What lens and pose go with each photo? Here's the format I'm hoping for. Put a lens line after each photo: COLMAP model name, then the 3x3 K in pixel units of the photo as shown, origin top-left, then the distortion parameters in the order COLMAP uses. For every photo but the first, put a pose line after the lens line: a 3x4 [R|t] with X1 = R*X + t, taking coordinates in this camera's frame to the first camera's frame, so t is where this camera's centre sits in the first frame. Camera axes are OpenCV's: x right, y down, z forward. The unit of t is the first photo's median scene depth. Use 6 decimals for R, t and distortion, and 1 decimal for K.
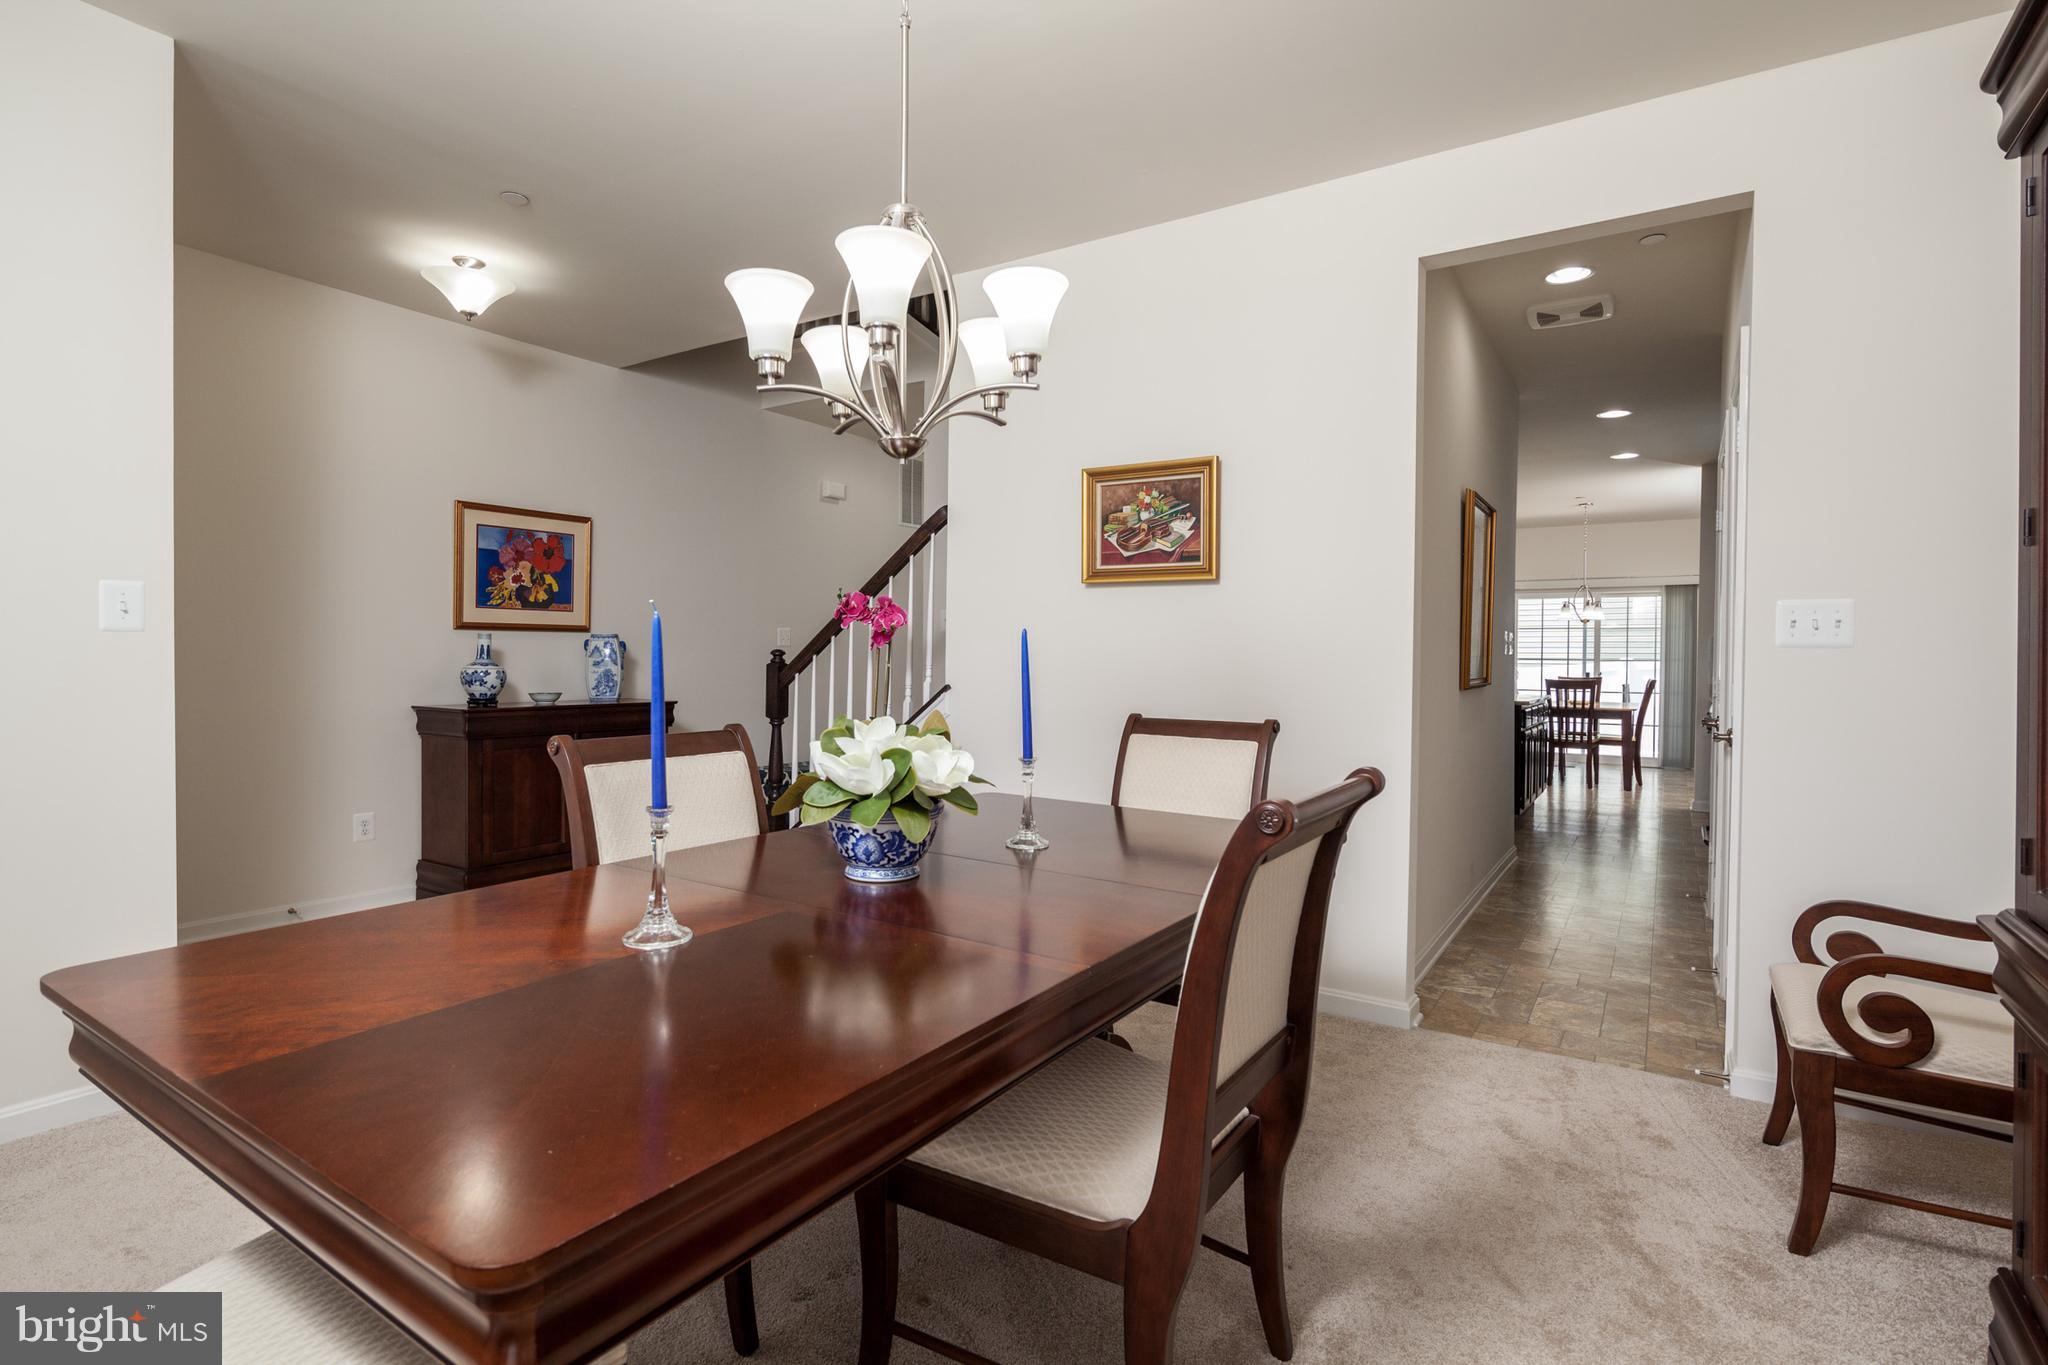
lens RADIAL K [[1001.3, 0, 972.0], [0, 1001.3, 674.4], [0, 0, 1]] dist [0.001656, 0.000083]
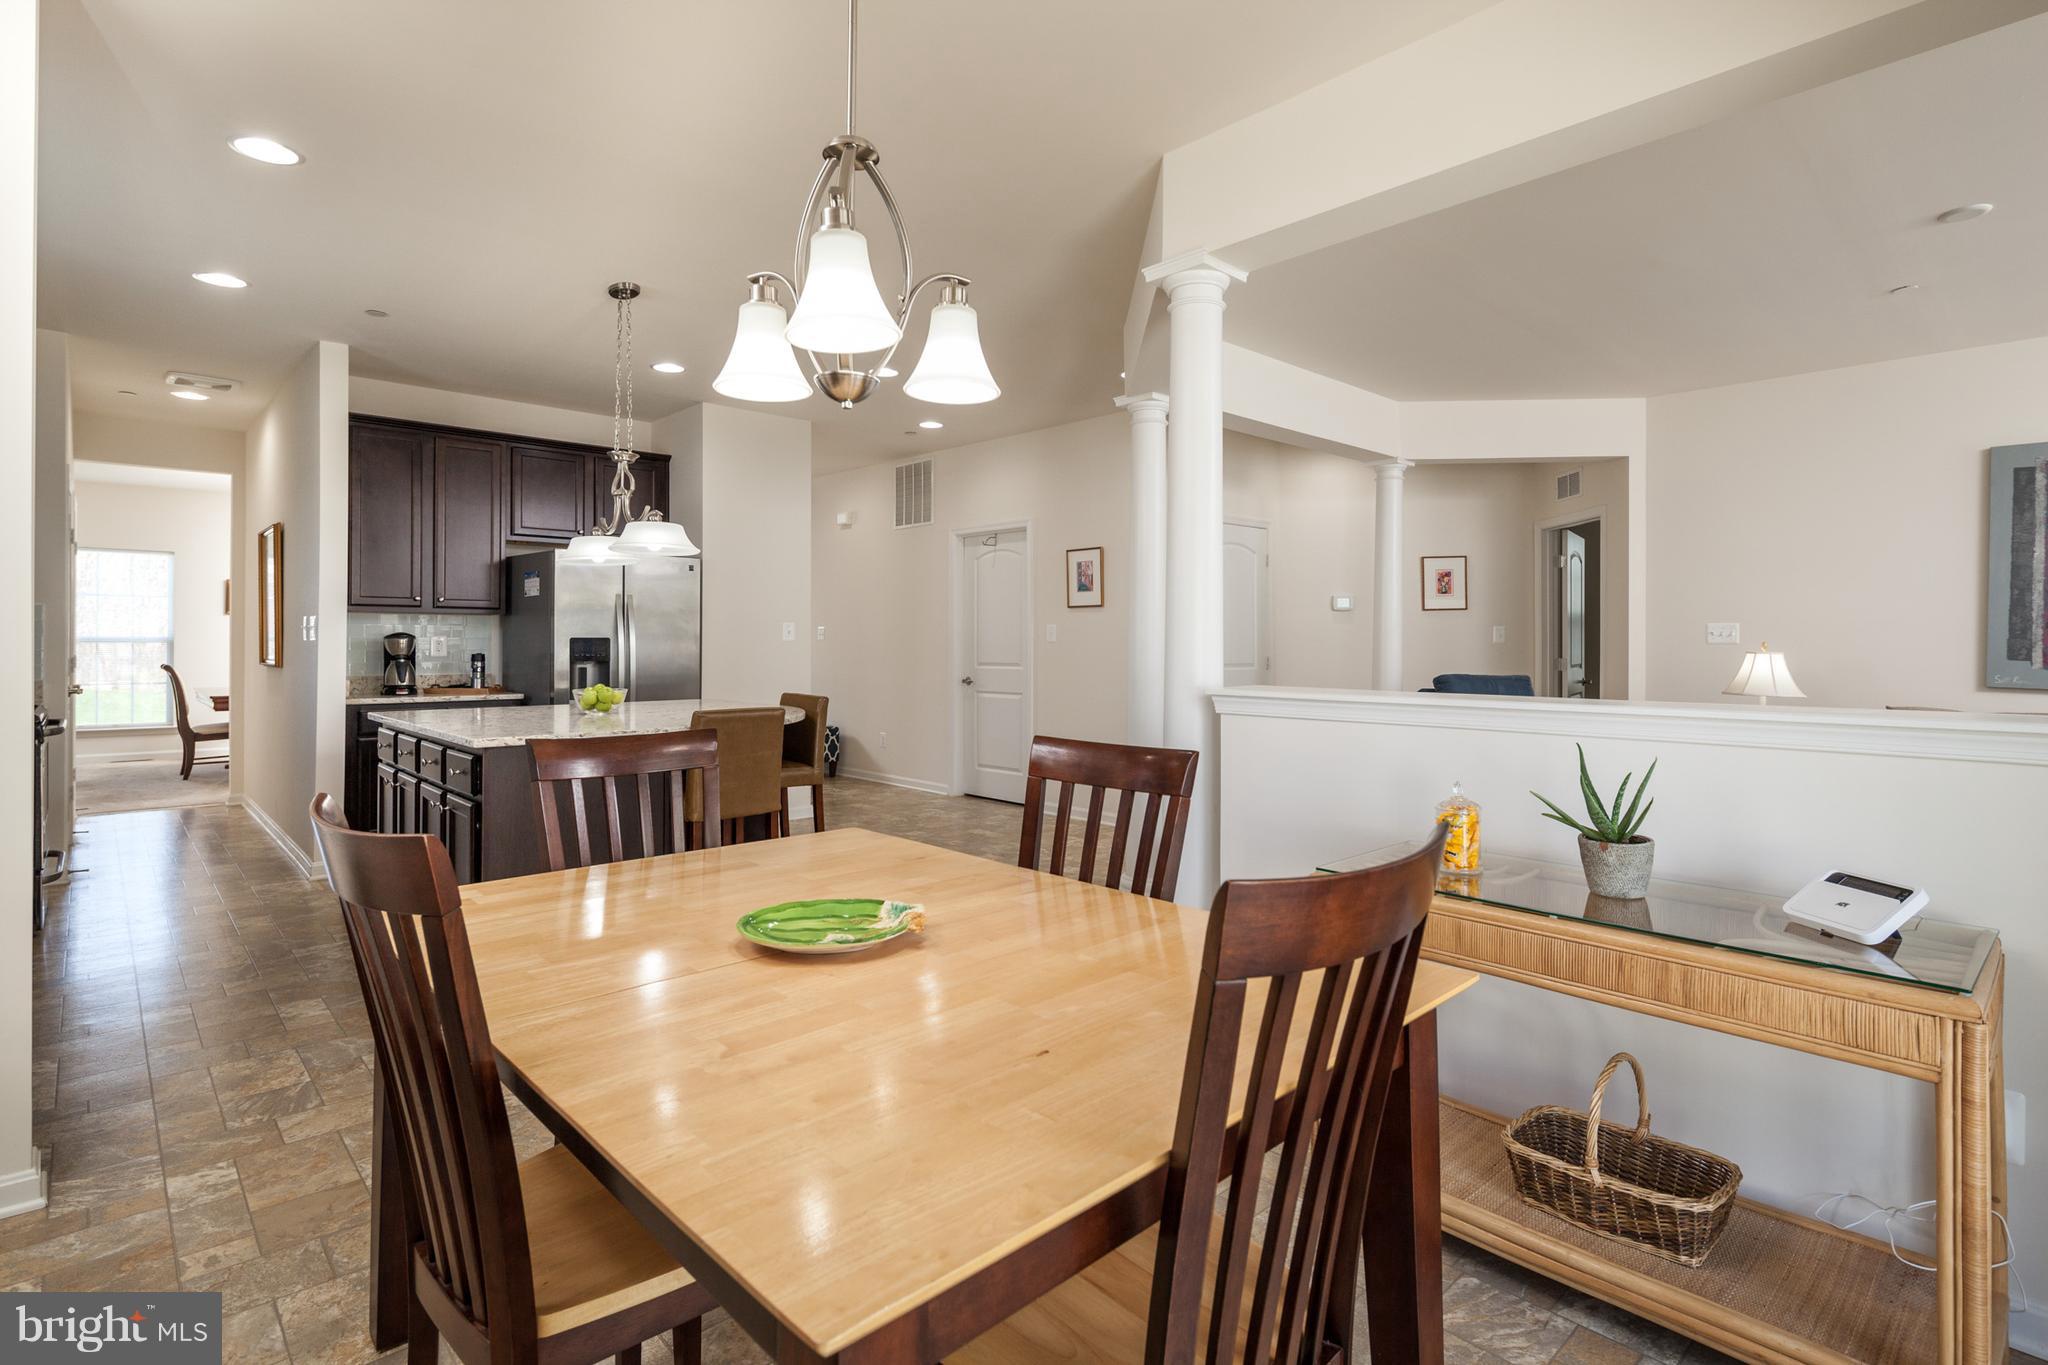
lens RADIAL K [[998.2, 0, 1004.7], [0, 998.2, 633.6], [0, 0, 1]] dist [0.004591, 0.000207]
pose [[-0.221119, -0.019693, -0.975048, 0.735434], [-0.025650, 0.999568, -0.014372, -0.016591], [0.974910, 0.021833, -0.221528, 1.026500]]
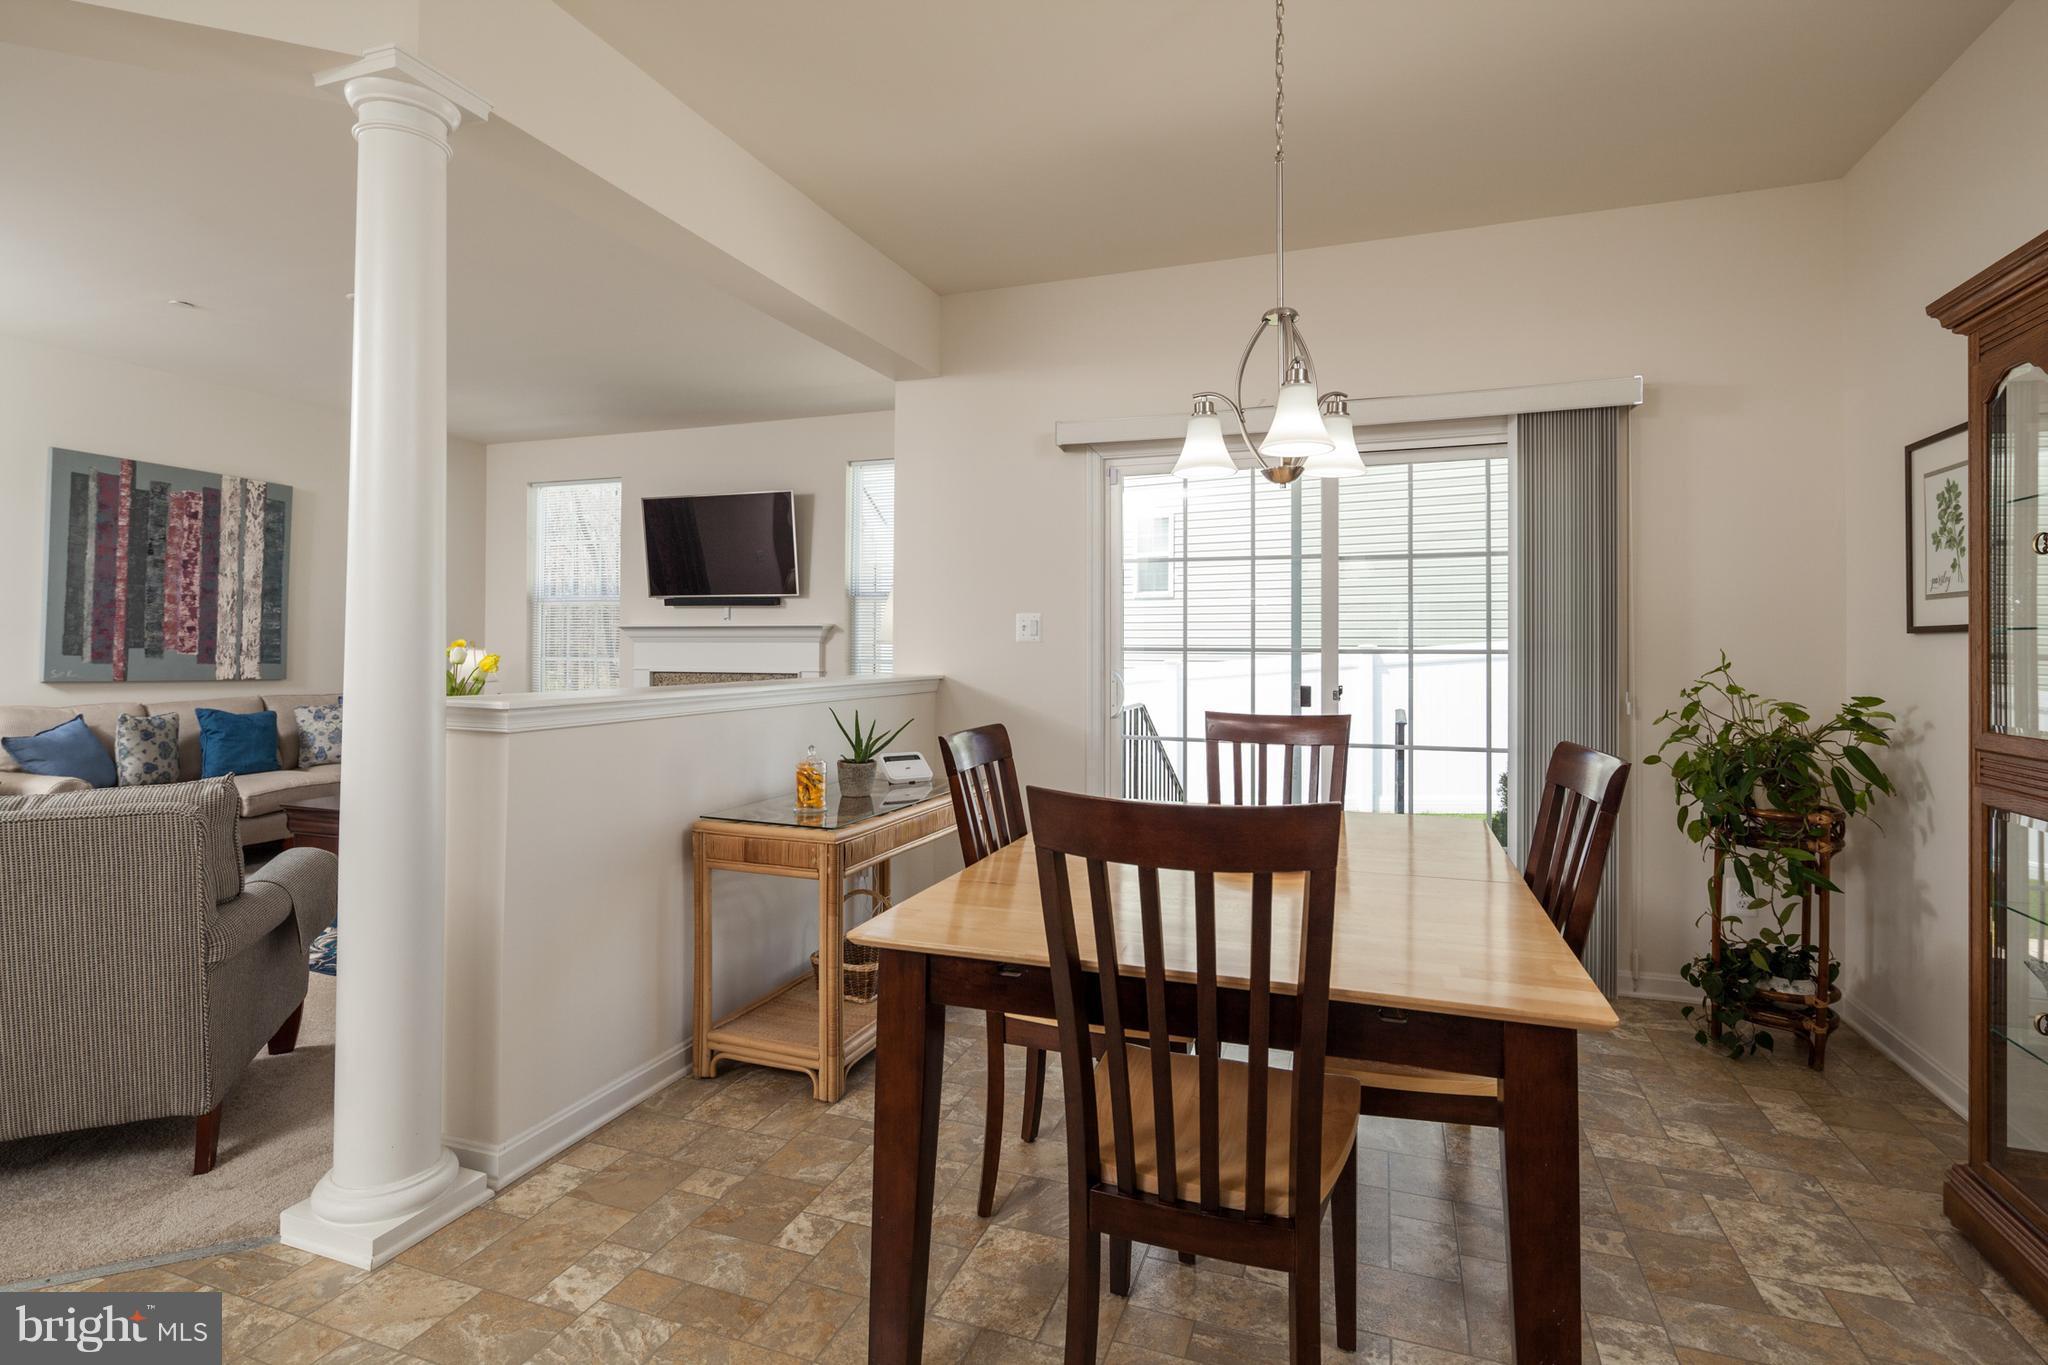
lens RADIAL K [[998.2, 0, 1004.7], [0, 998.2, 633.6], [0, 0, 1]] dist [0.004591, 0.000207]
pose [[0.969507, -0.007836, 0.244938, 0.487333], [0.014716, 0.999547, -0.026269, -0.013847], [-0.244621, 0.029073, 0.969183, 0.784334]]
